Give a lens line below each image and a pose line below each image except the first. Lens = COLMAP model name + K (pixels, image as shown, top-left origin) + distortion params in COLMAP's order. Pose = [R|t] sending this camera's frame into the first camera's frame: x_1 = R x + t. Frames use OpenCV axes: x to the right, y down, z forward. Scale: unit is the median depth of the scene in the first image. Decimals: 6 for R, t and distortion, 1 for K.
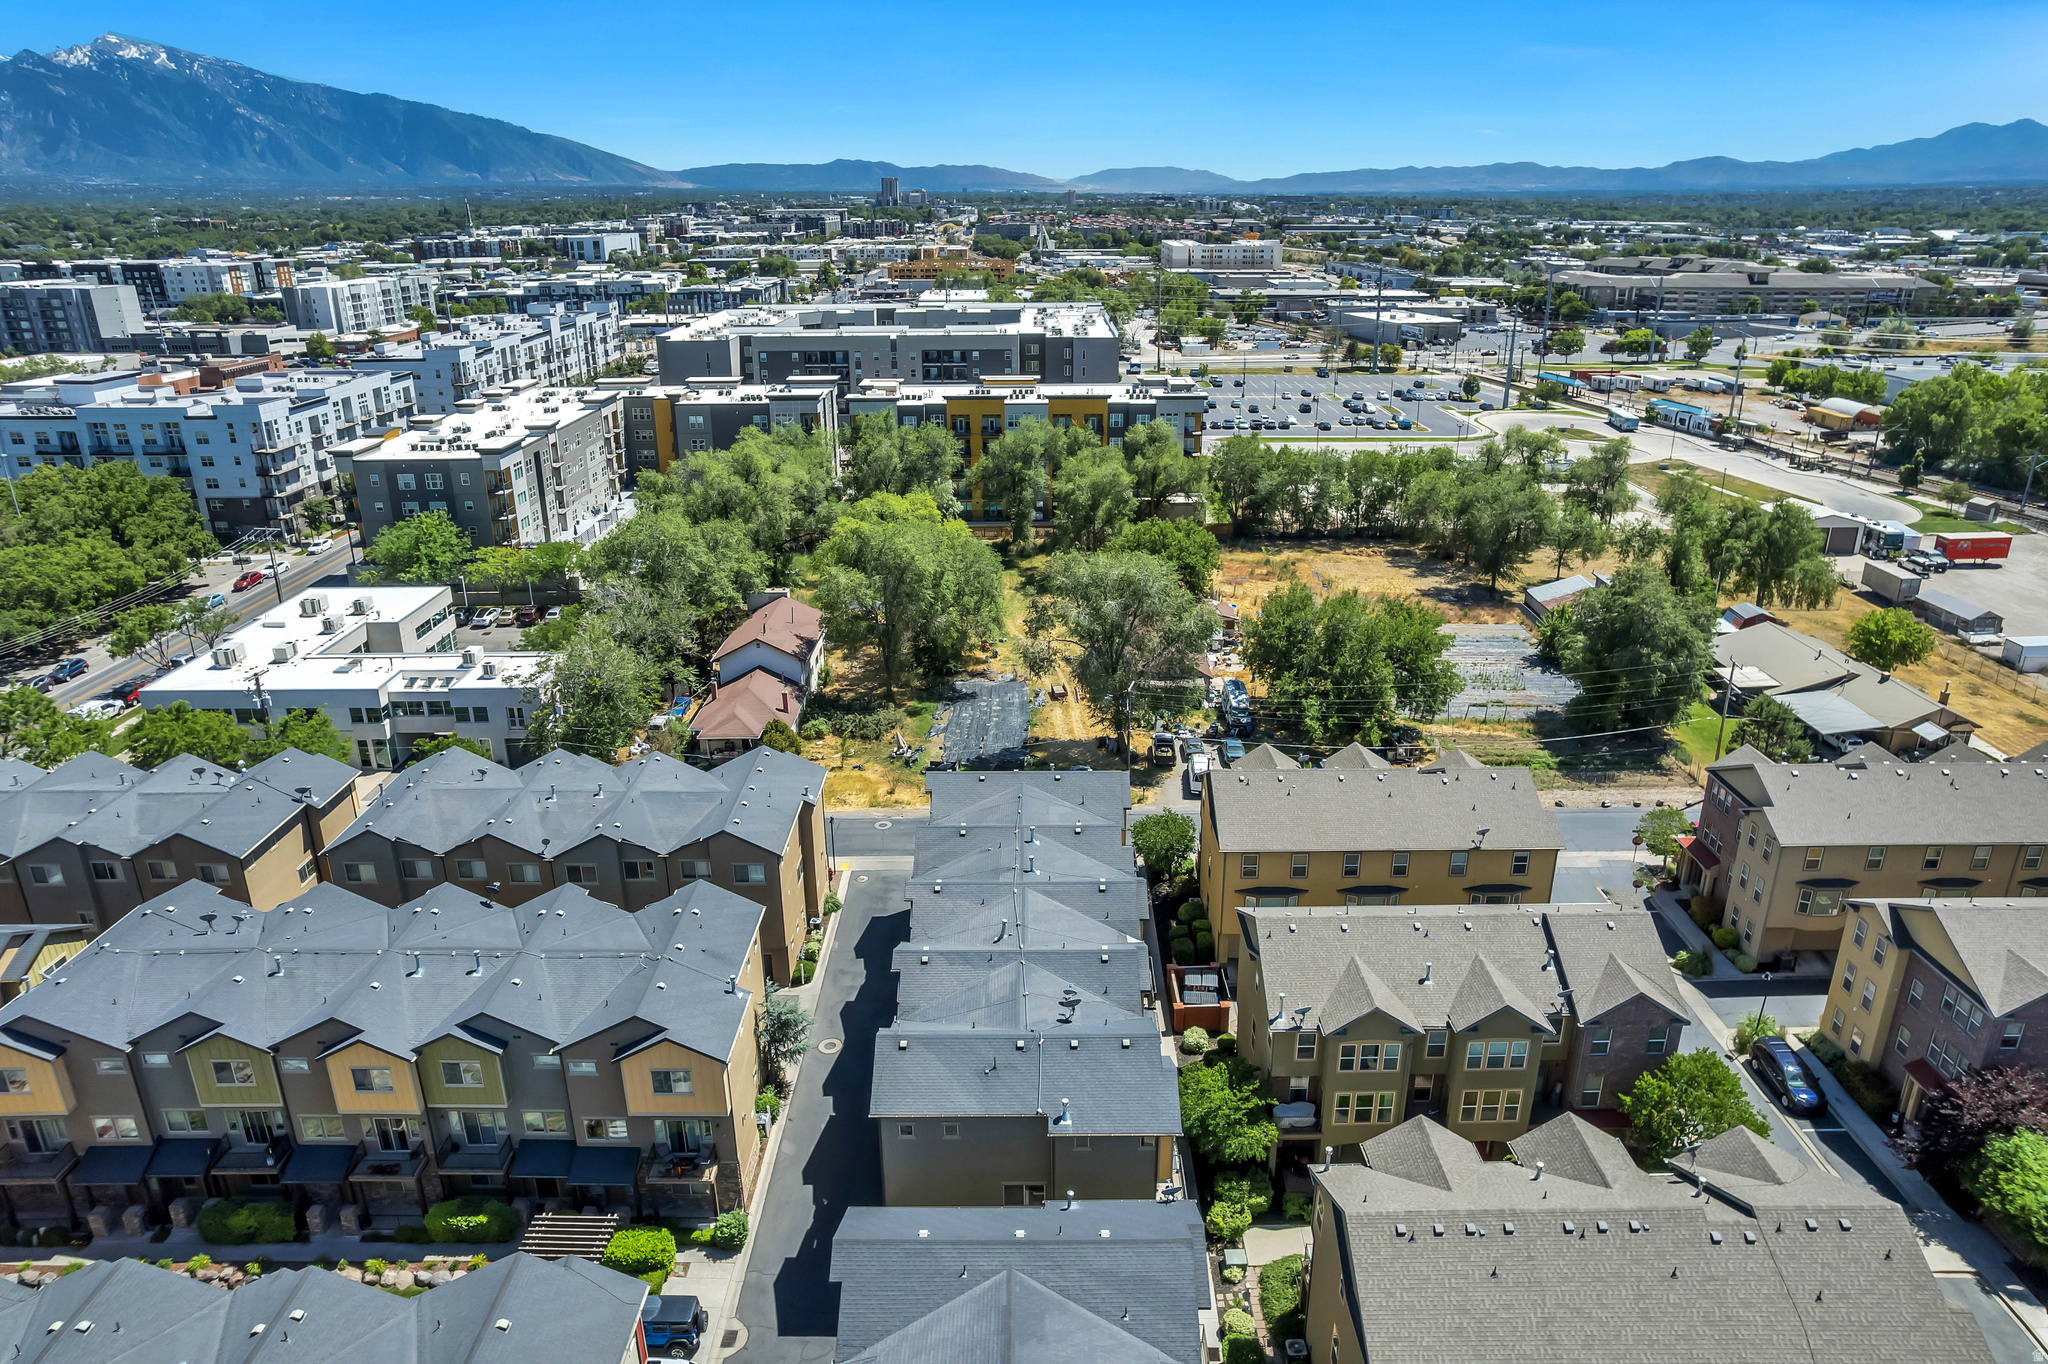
lens RADIAL K [[1309.7, 0, 1034.1], [0, 1309.7, 676.5], [0, 0, 1]] dist [-0.077645, 0.069837]
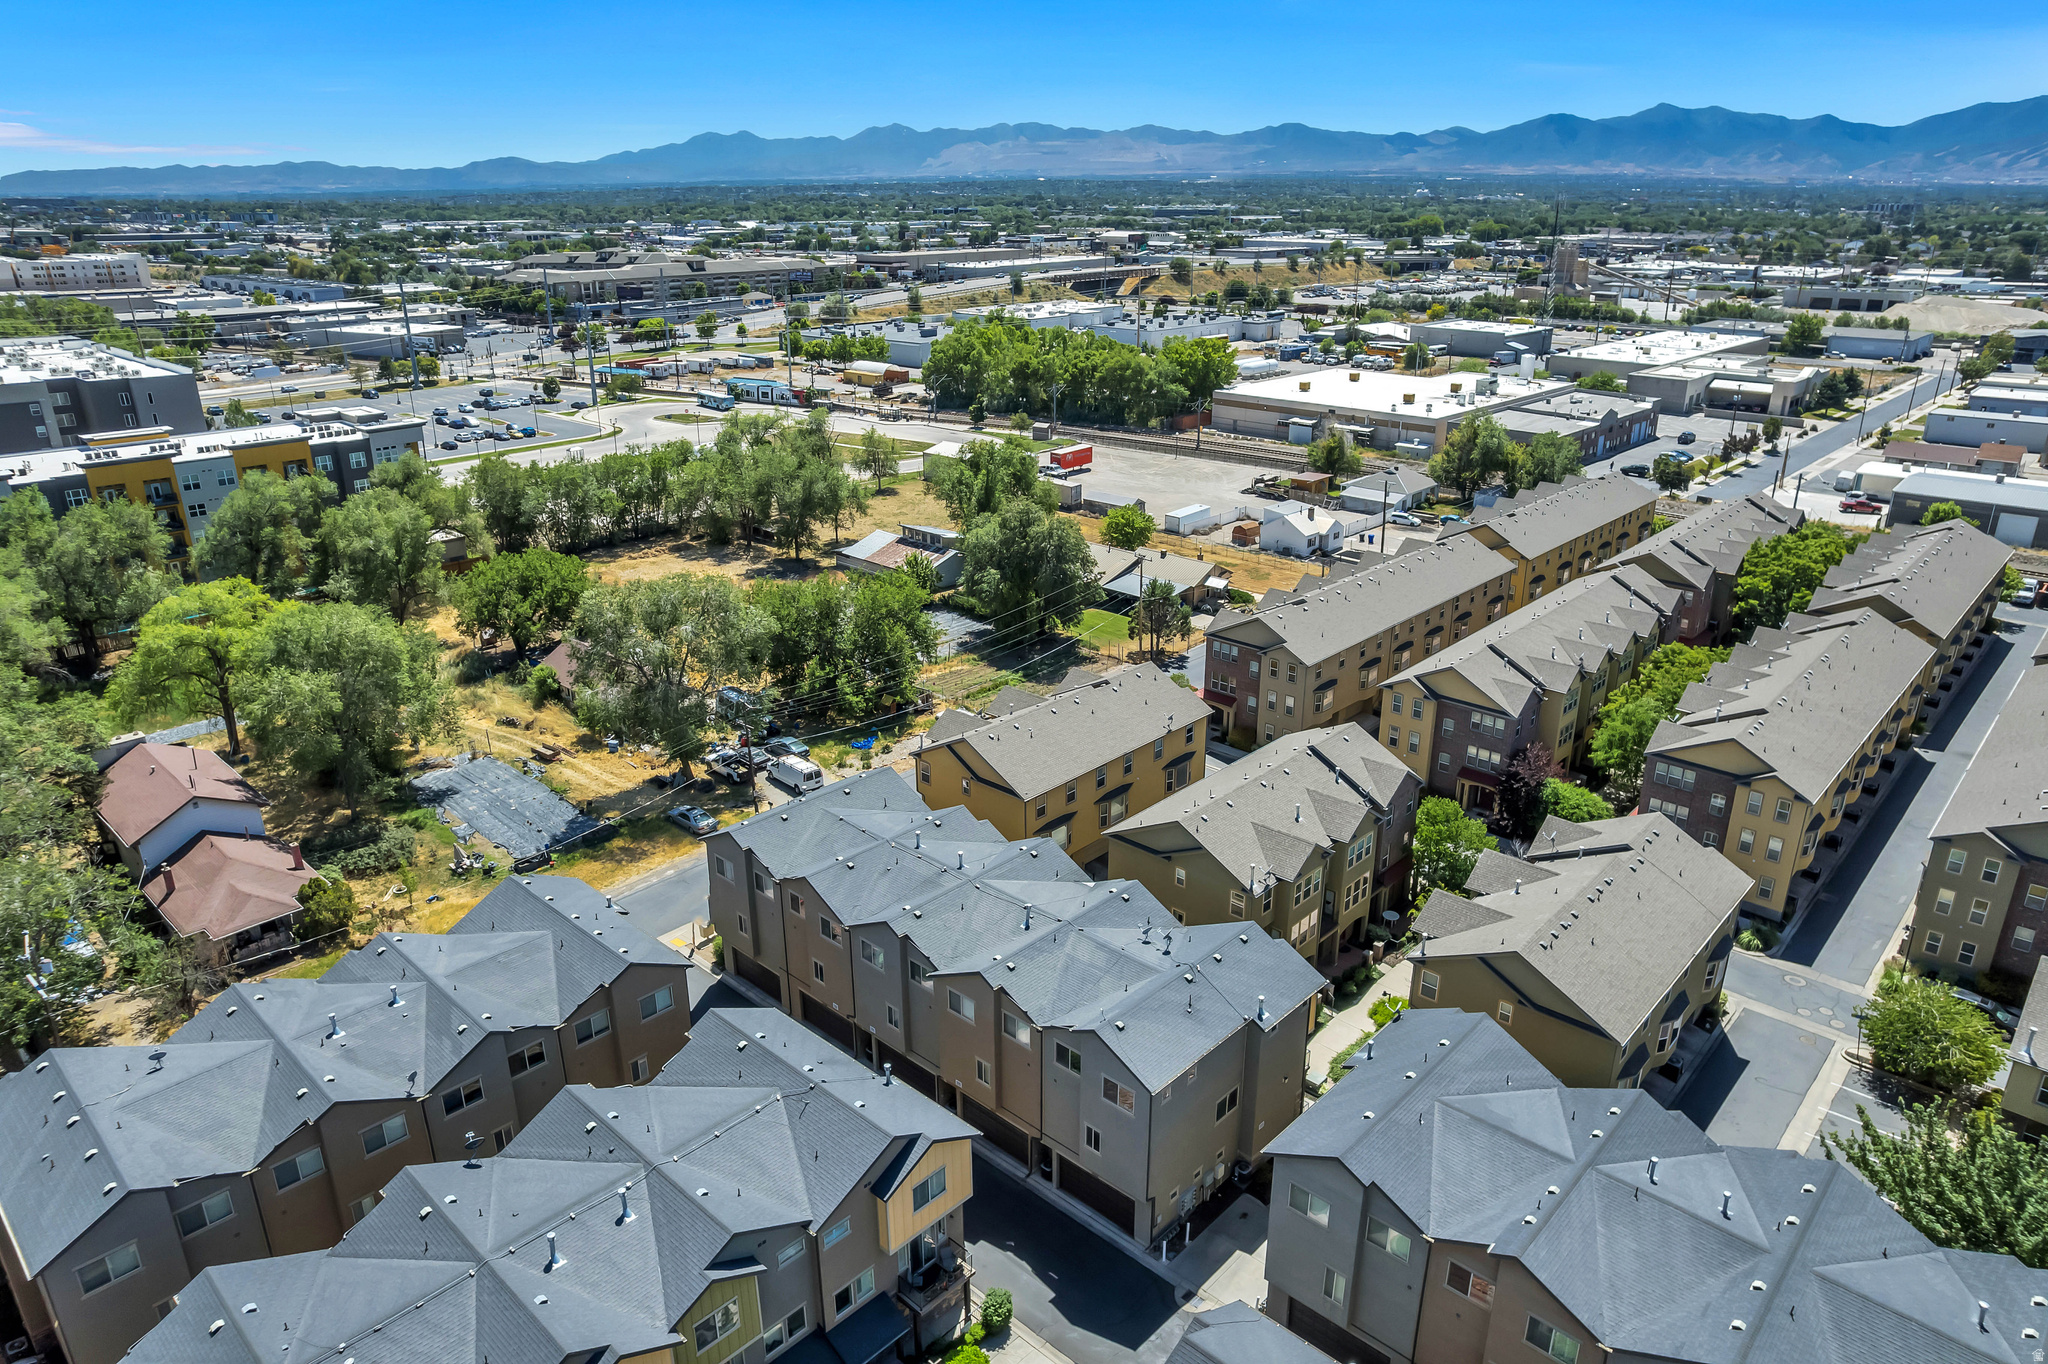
lens RADIAL K [[1309.7, 0, 1034.1], [0, 1309.7, 676.5], [0, 0, 1]] dist [-0.077645, 0.069837]
pose [[0.680488, -0.253609, 0.687473, -0.229287], [0.253591, 0.961730, 0.103768, -0.030374], [-0.687479, 0.103724, 0.718758, 0.083452]]
